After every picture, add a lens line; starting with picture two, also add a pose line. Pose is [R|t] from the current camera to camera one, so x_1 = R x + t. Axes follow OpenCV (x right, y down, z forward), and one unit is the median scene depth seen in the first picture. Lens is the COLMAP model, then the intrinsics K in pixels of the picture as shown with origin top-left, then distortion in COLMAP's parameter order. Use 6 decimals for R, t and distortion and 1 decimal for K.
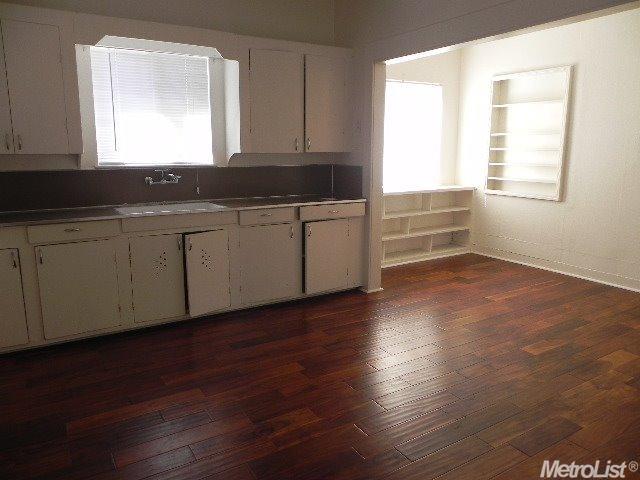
lens RADIAL K [[485.6, 0, 318.0], [0, 485.6, 235.4], [0, 0, 1]] dist [-0.007013, 0.004371]
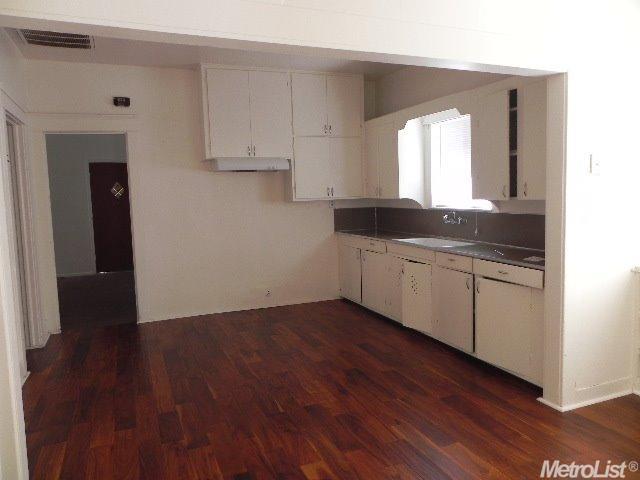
lens RADIAL K [[485.6, 0, 319.0], [0, 485.6, 242.4], [0, 0, 1]] dist [-0.007013, 0.004371]
pose [[-0.154853, 0.110016, -0.981793, 0.952446], [-0.148487, 0.979899, 0.133224, -0.175208], [0.976715, 0.166414, -0.135404, 0.856694]]
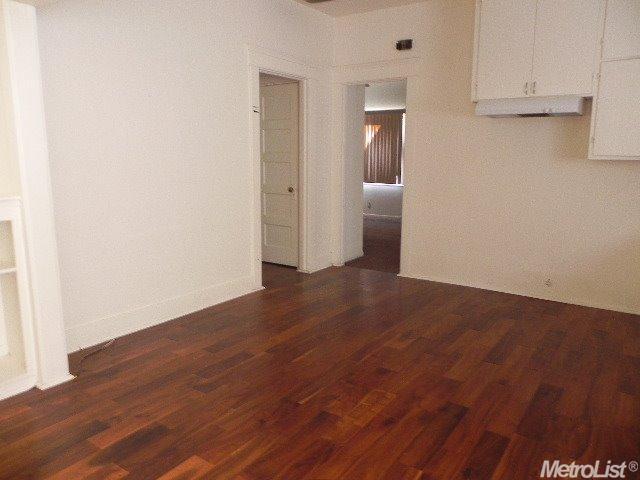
lens RADIAL K [[485.6, 0, 320.0], [0, 485.6, 238.3], [0, 0, 1]] dist [-0.007013, 0.004371]
pose [[-0.917054, 0.080306, -0.390593, 0.434538], [-0.065469, 0.935898, 0.346133, -0.245937], [0.393352, 0.342994, -0.853012, 1.252308]]
